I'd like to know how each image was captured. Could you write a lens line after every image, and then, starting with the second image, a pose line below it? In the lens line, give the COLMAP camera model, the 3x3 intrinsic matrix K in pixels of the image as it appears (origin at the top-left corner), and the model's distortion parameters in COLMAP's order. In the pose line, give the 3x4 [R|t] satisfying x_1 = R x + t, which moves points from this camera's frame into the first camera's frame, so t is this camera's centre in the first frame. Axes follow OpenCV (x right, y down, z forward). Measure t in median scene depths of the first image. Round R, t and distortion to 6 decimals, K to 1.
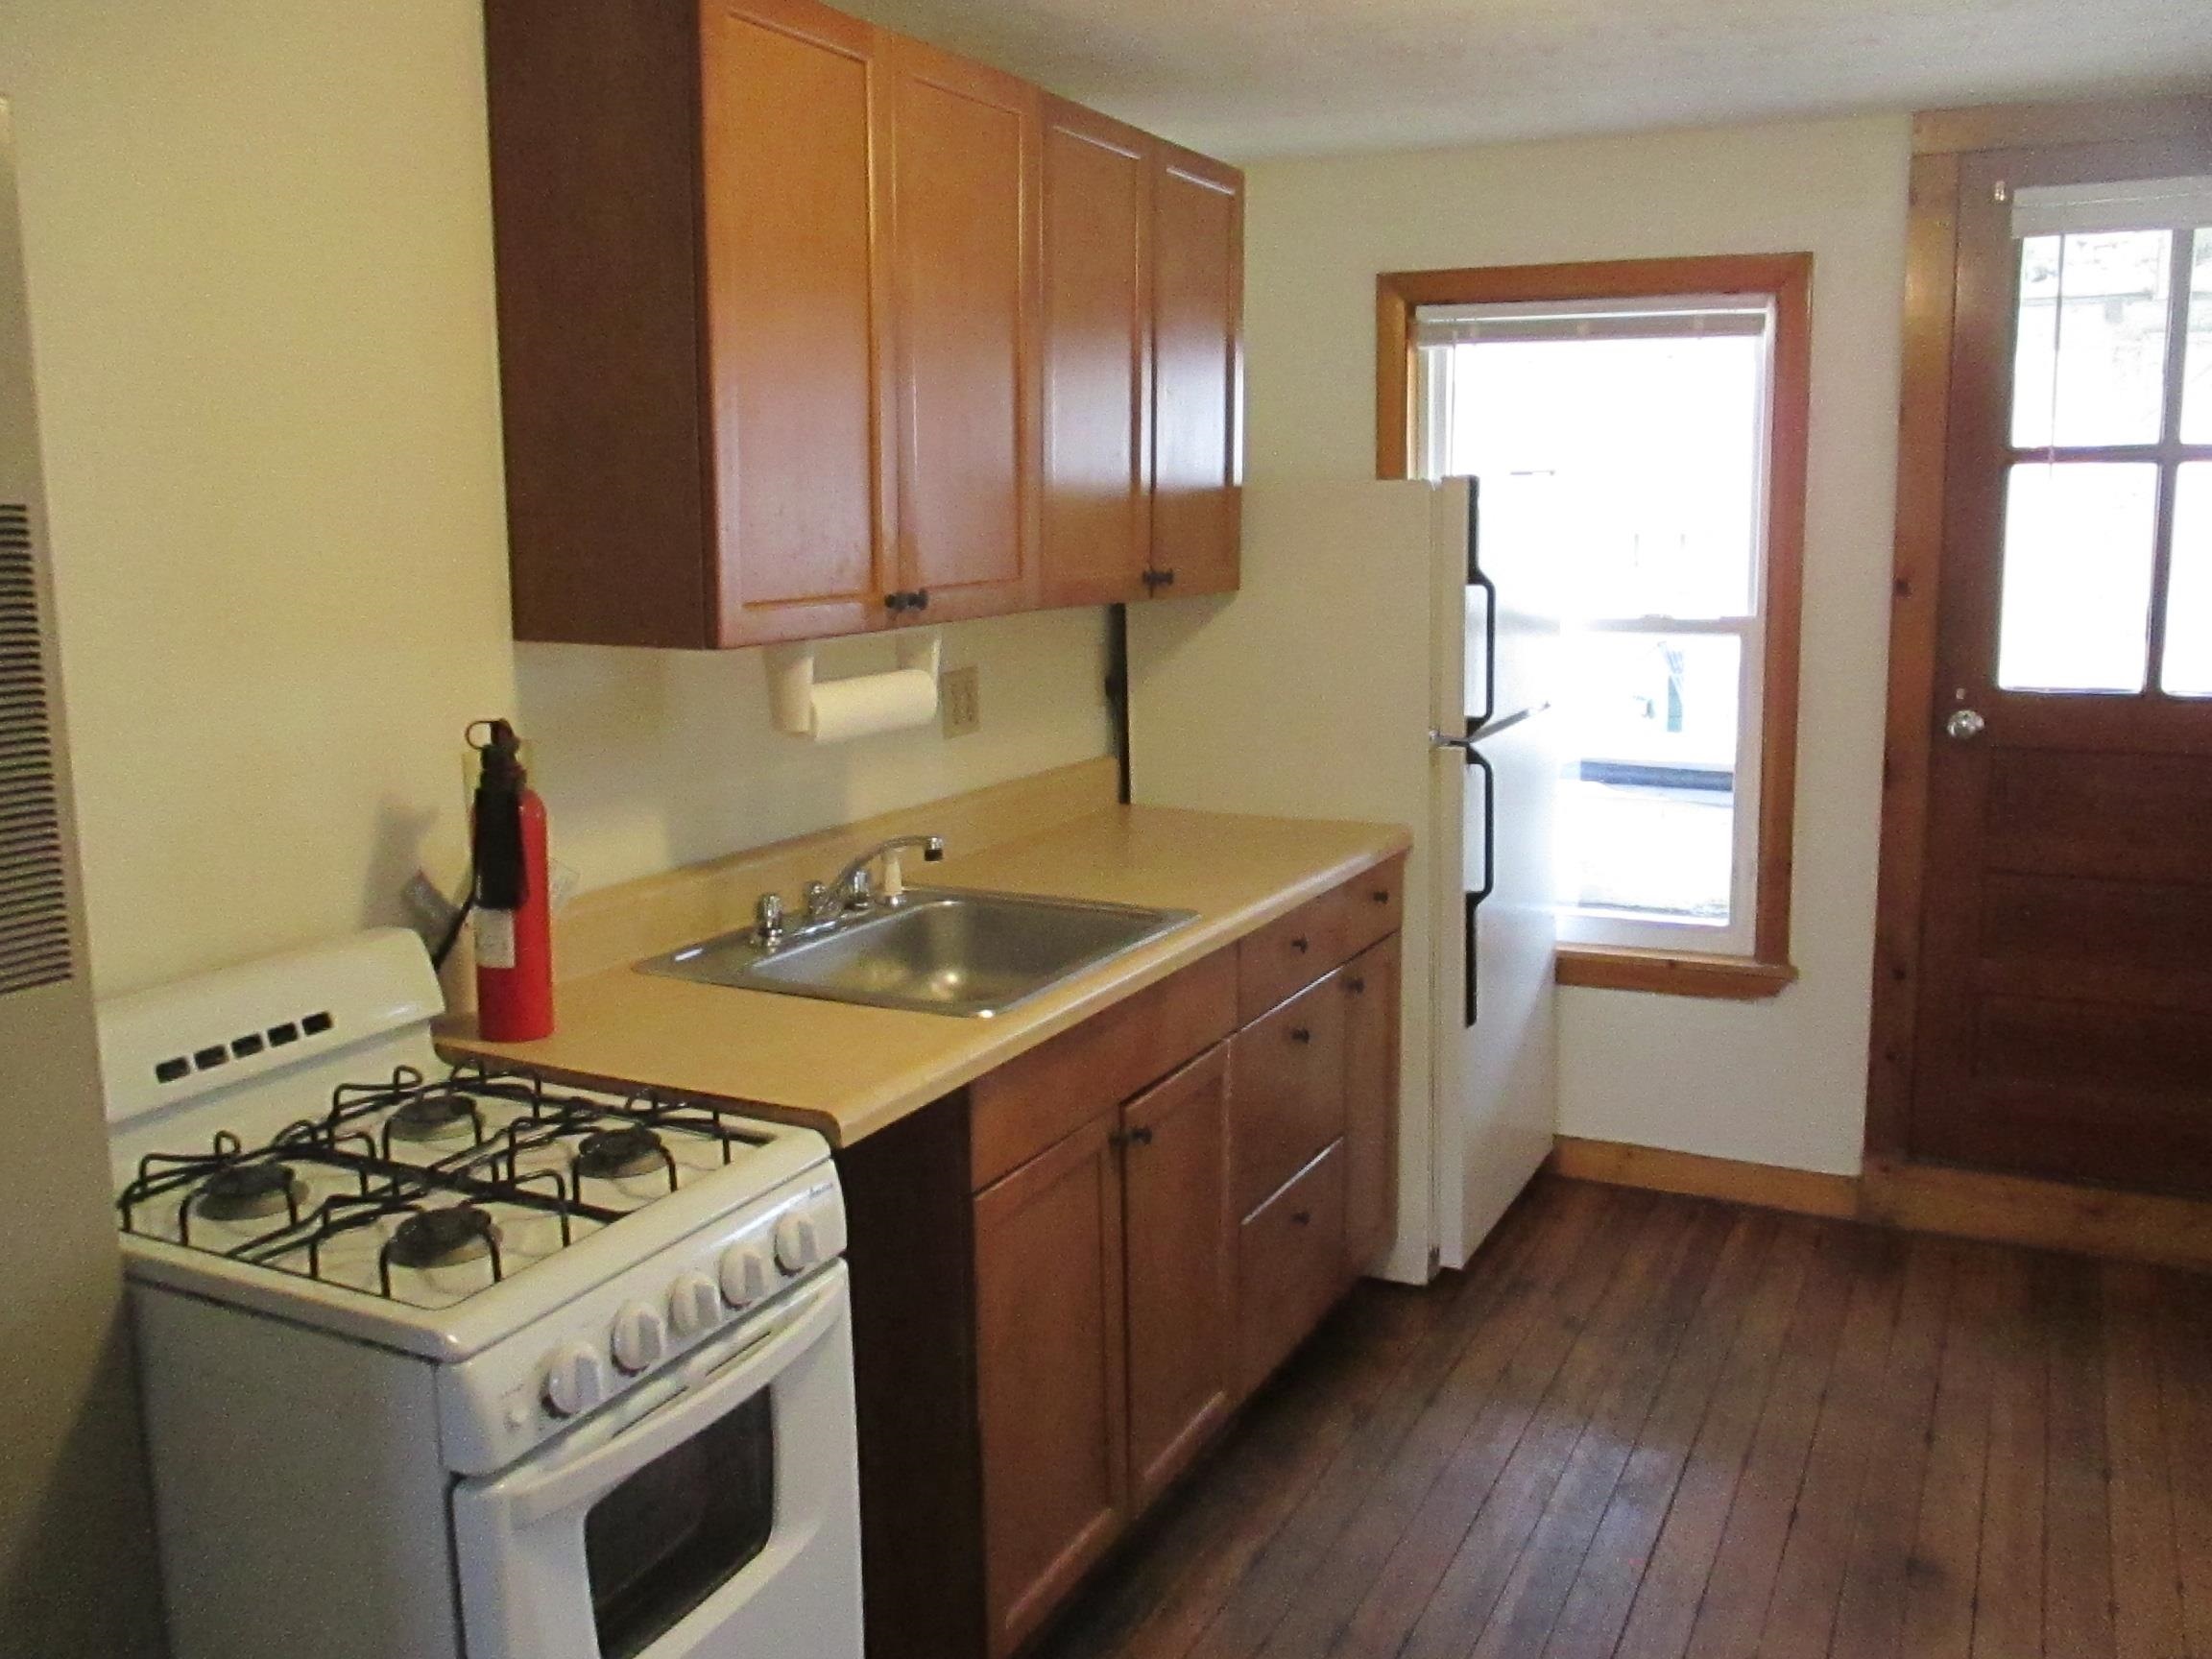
lens RADIAL K [[1901.2, 0, 1106.0], [0, 1901.2, 829.5], [0, 0, 1]] dist [-0.003120, -0.006699]
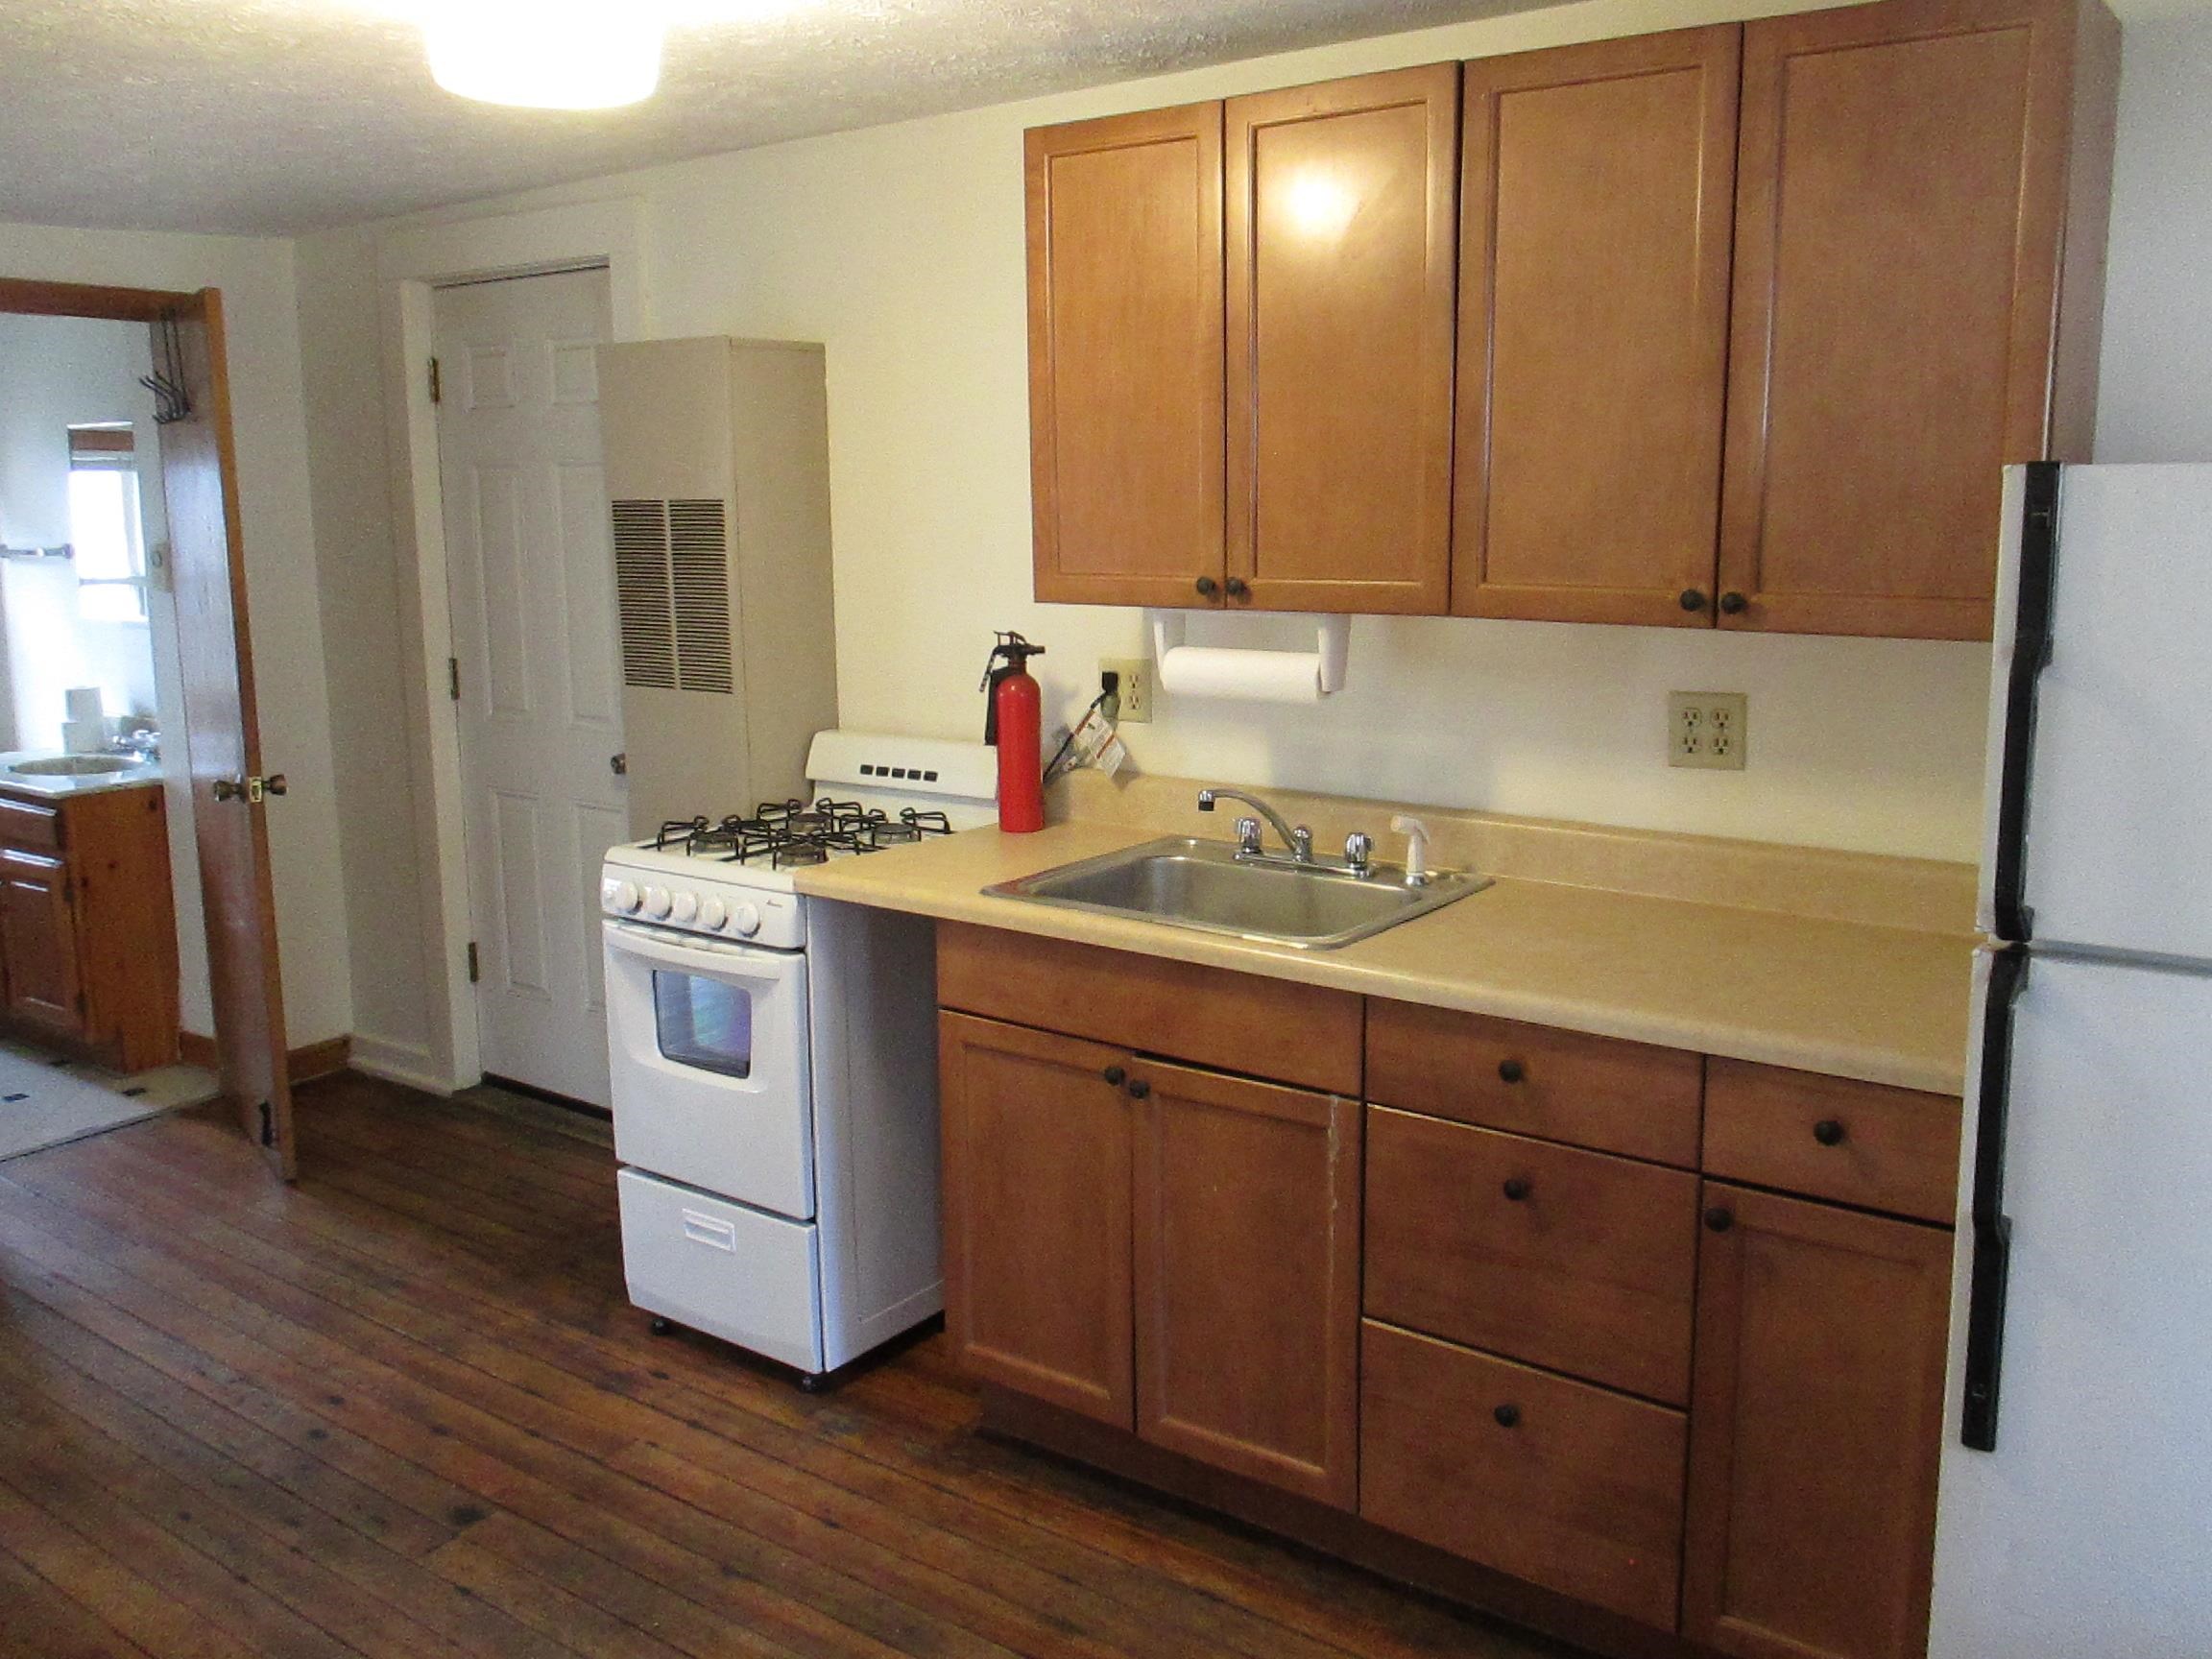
lens RADIAL K [[1901.2, 0, 1106.0], [0, 1901.2, 829.5], [0, 0, 1]] dist [-0.003120, -0.006699]
pose [[-0.189571, 0.181814, -0.964887, 1.398634], [-0.163804, 0.963078, 0.213656, -0.282018], [0.968107, 0.198555, -0.152790, 1.493548]]
